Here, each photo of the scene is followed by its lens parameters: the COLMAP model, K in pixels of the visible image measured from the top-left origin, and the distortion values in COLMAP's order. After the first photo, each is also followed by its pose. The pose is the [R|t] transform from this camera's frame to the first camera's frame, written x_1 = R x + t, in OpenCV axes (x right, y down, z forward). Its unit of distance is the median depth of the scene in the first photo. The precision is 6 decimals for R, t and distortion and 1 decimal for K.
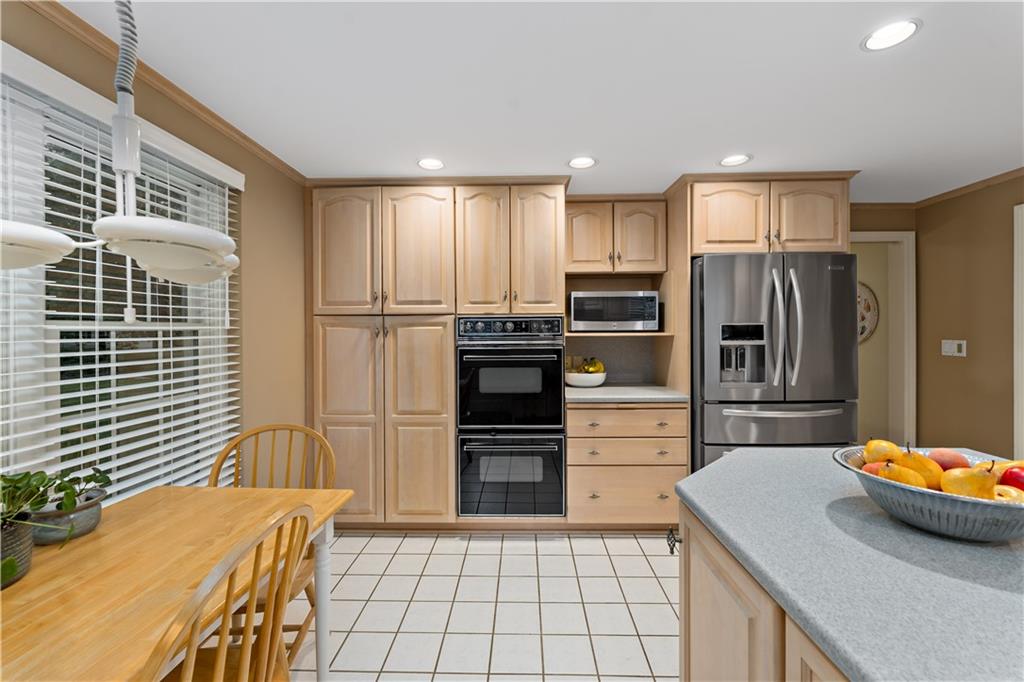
lens RADIAL K [[412.7, 0, 512.8], [0, 412.7, 324.6], [0, 0, 1]] dist [-0.001475, -0.000254]
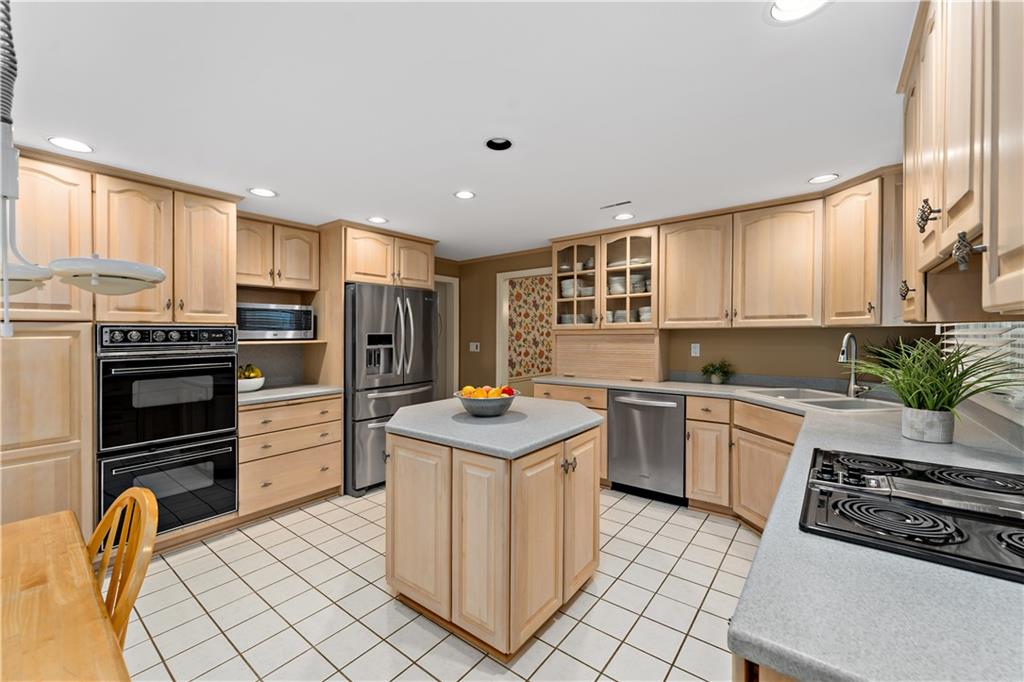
lens RADIAL K [[412.7, 0, 510.3], [0, 412.7, 335.2], [0, 0, 1]] dist [-0.001475, -0.000254]
pose [[0.594501, -0.001492, 0.804093, -0.315787], [-0.006351, 0.999958, 0.006551, -0.008108], [-0.804070, -0.009001, 0.594467, -0.214202]]
